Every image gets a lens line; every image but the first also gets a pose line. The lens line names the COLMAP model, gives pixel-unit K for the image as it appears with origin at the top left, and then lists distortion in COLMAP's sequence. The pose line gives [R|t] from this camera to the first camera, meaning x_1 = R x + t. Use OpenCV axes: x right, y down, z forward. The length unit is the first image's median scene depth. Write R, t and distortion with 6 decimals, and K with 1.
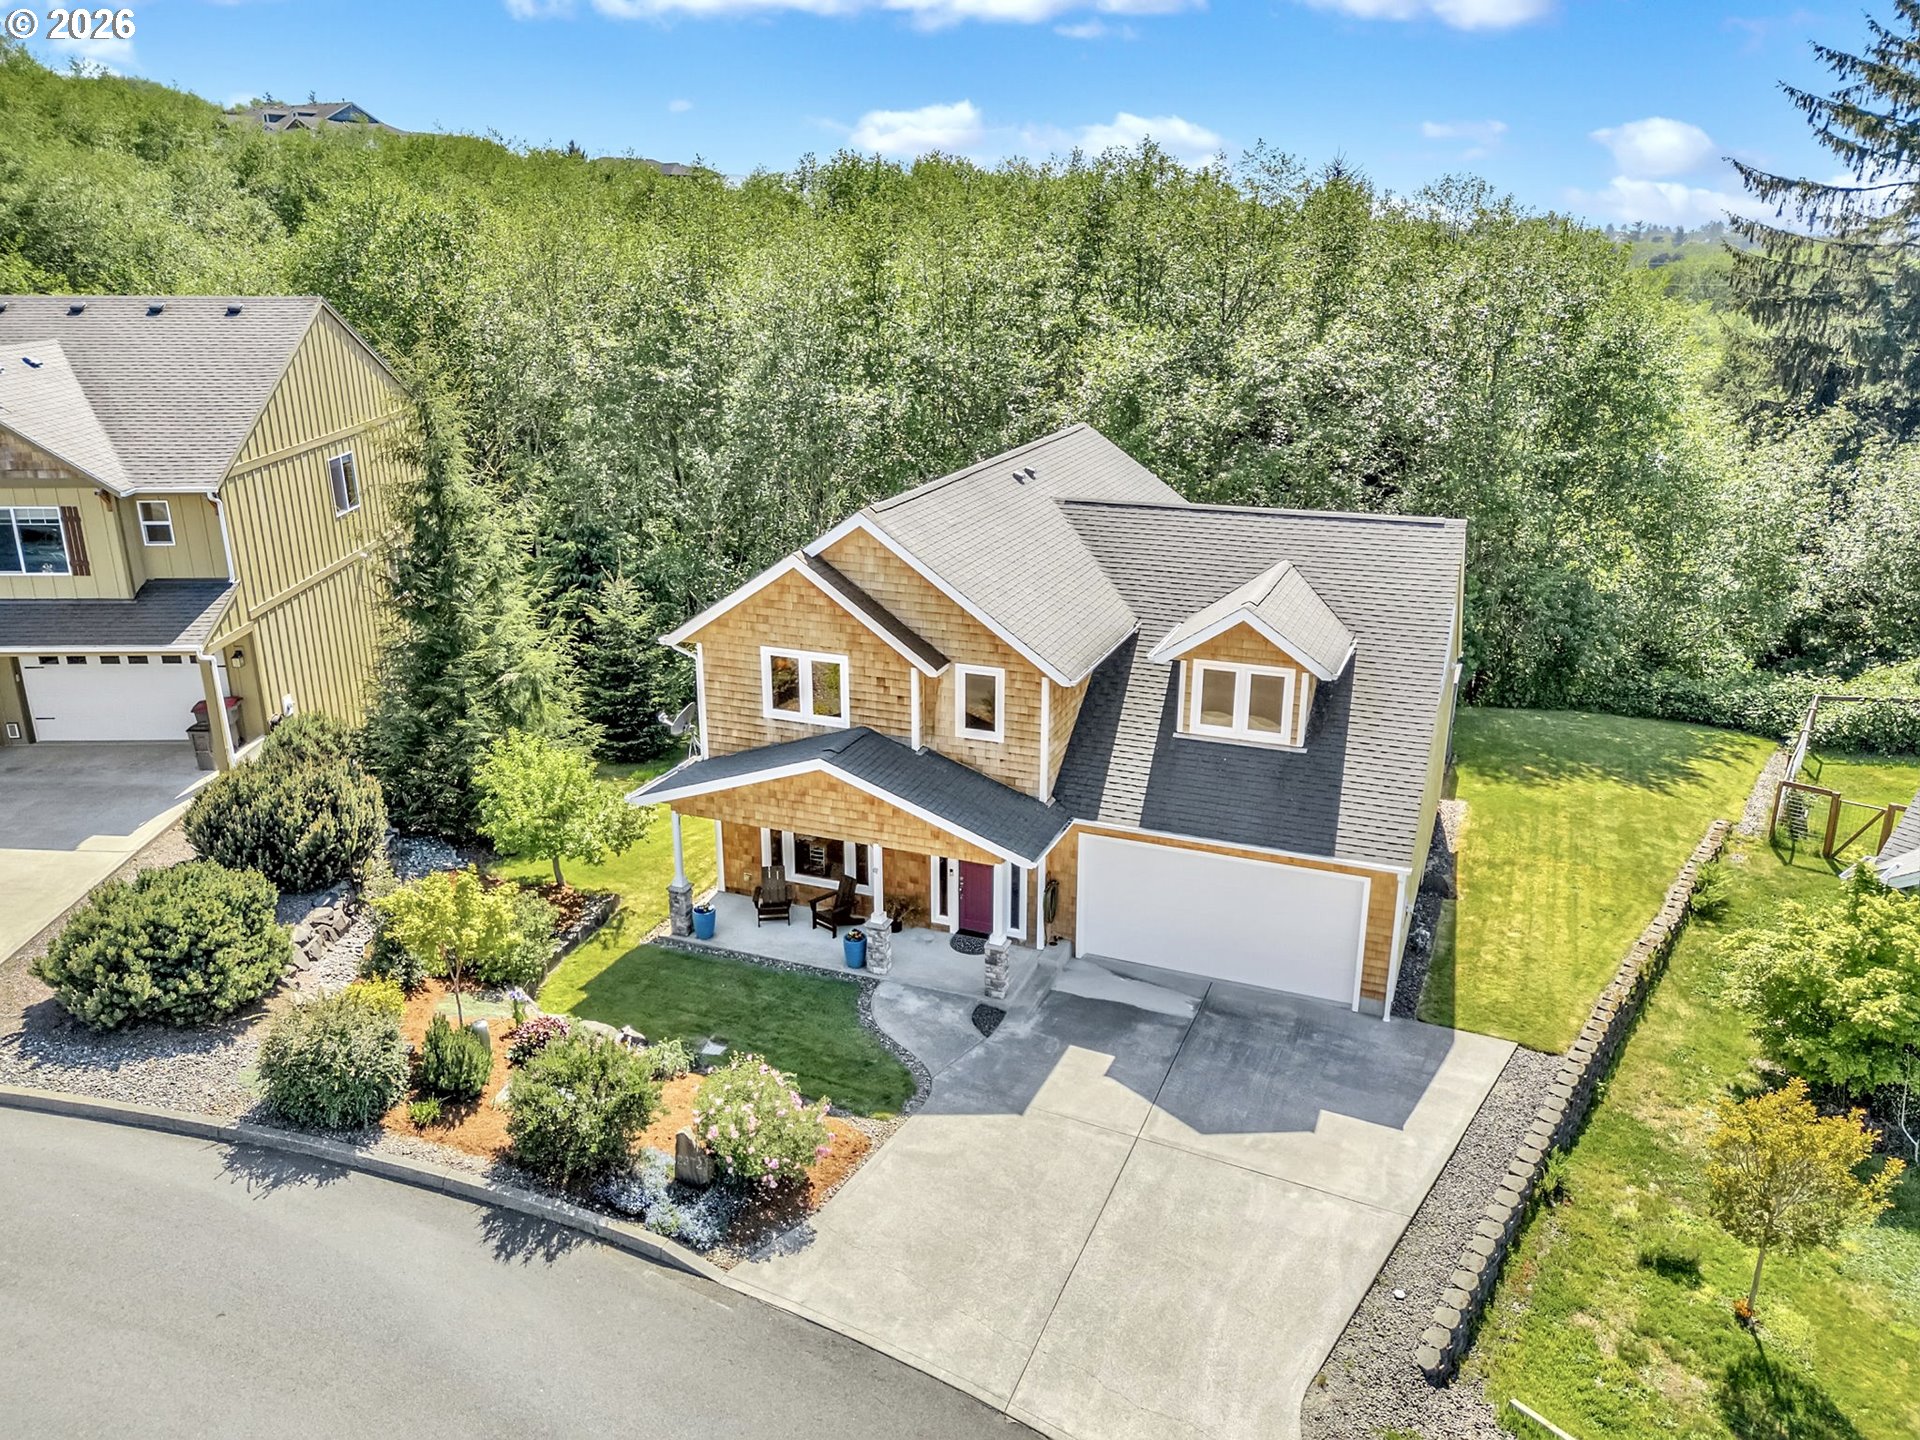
lens RADIAL K [[1420.0, 0, 962.8], [0, 1420.0, 717.5], [0, 0, 1]] dist [0.012398, 0.000587]
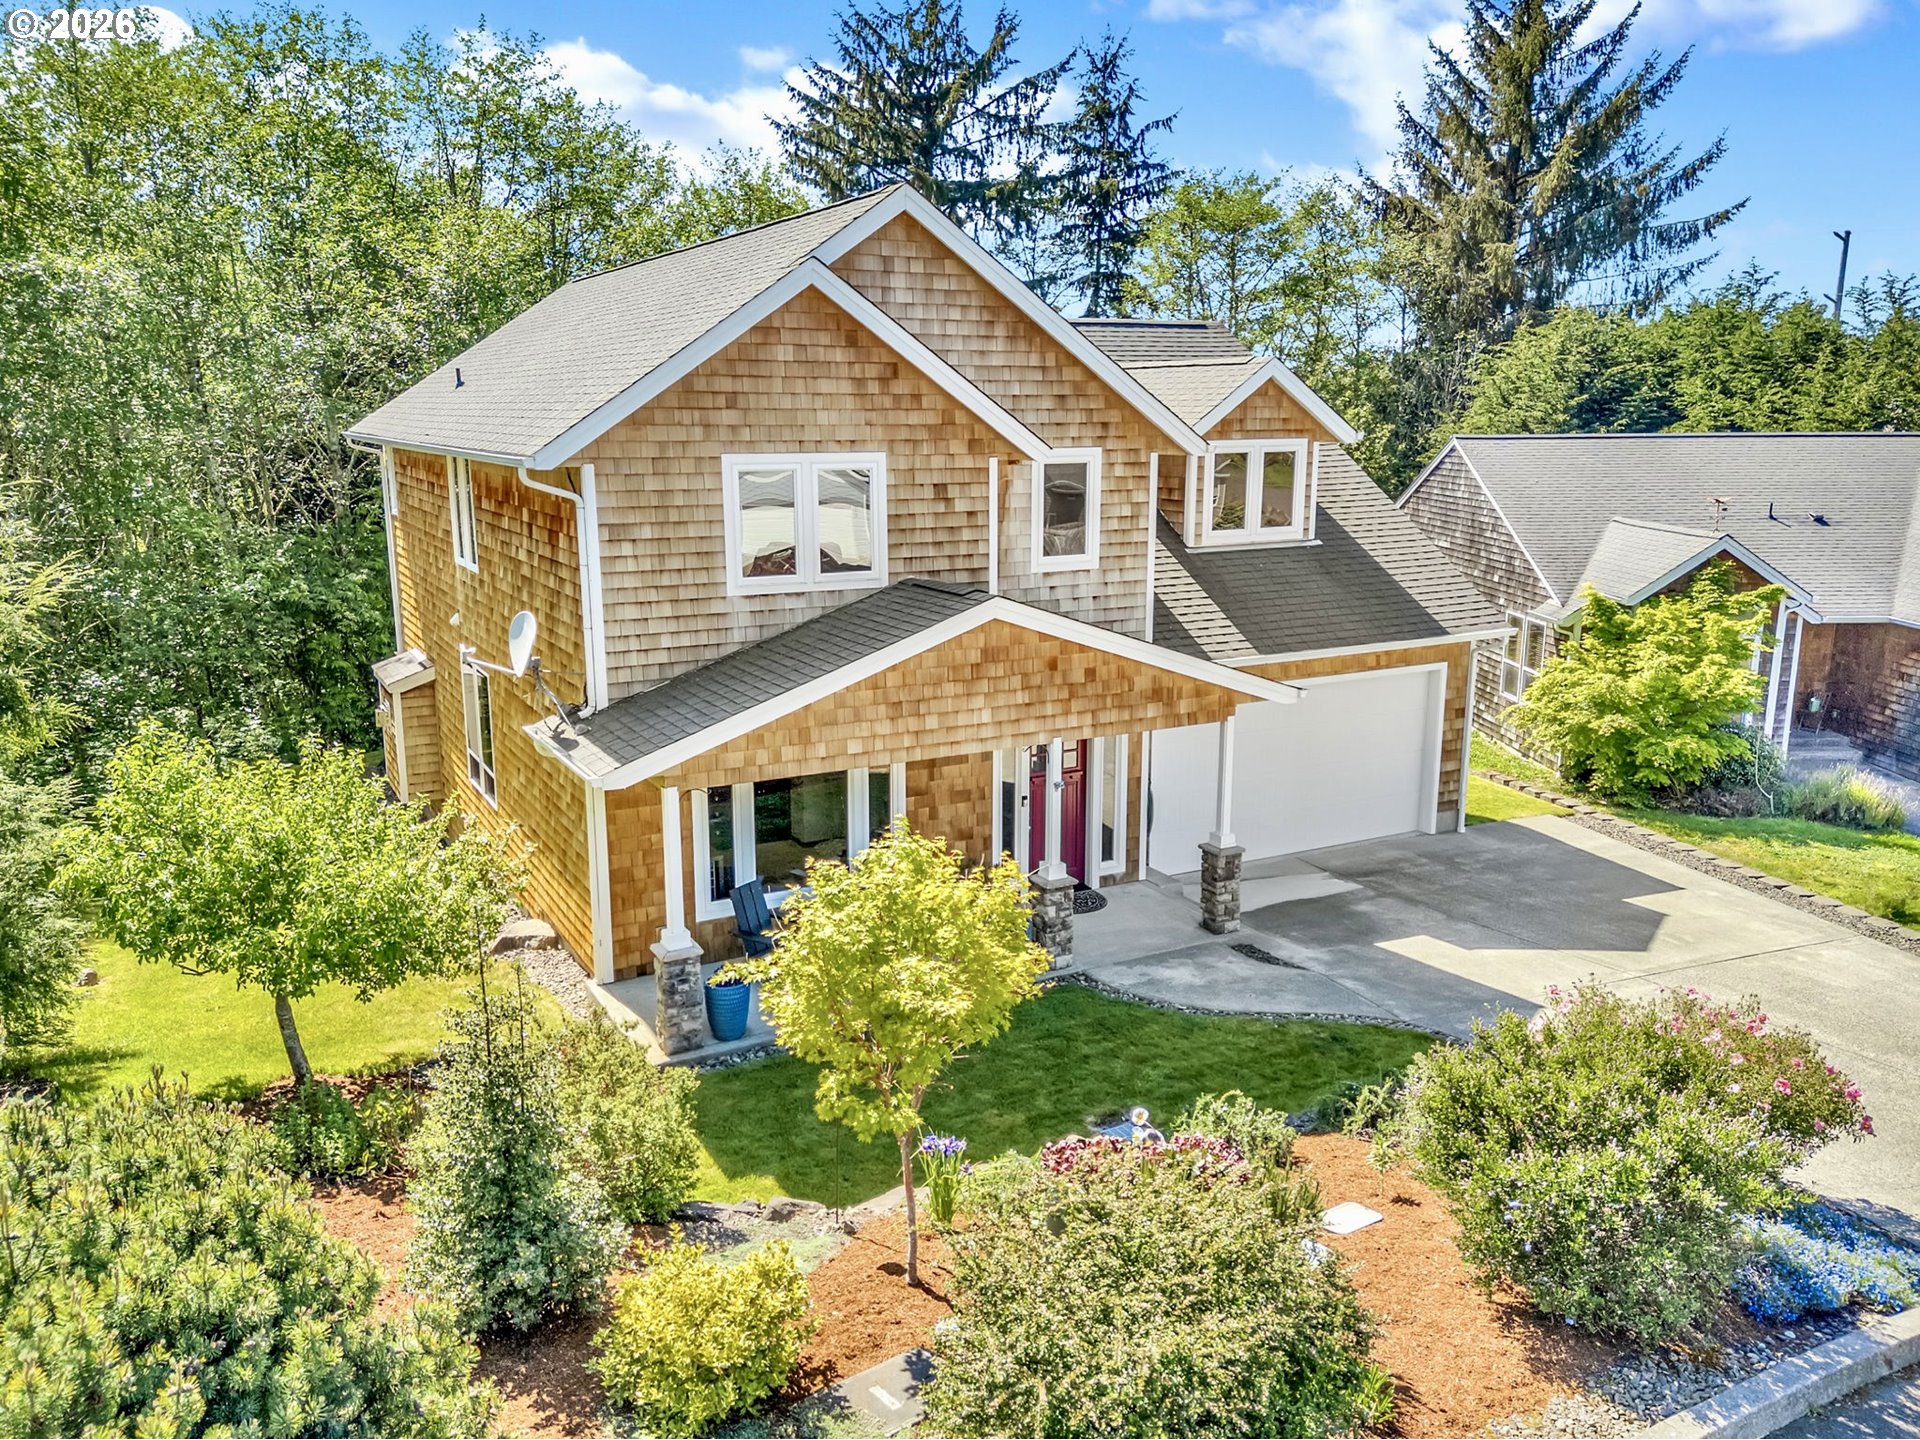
lens RADIAL K [[1420.0, 0, 959.6], [0, 1420.0, 727.3], [0, 0, 1]] dist [0.012398, 0.000587]
pose [[0.641381, -0.171530, 0.747802, -0.511450], [0.246905, 0.968983, 0.010497, 0.065895], [-0.726407, 0.177904, 0.663839, 0.617325]]
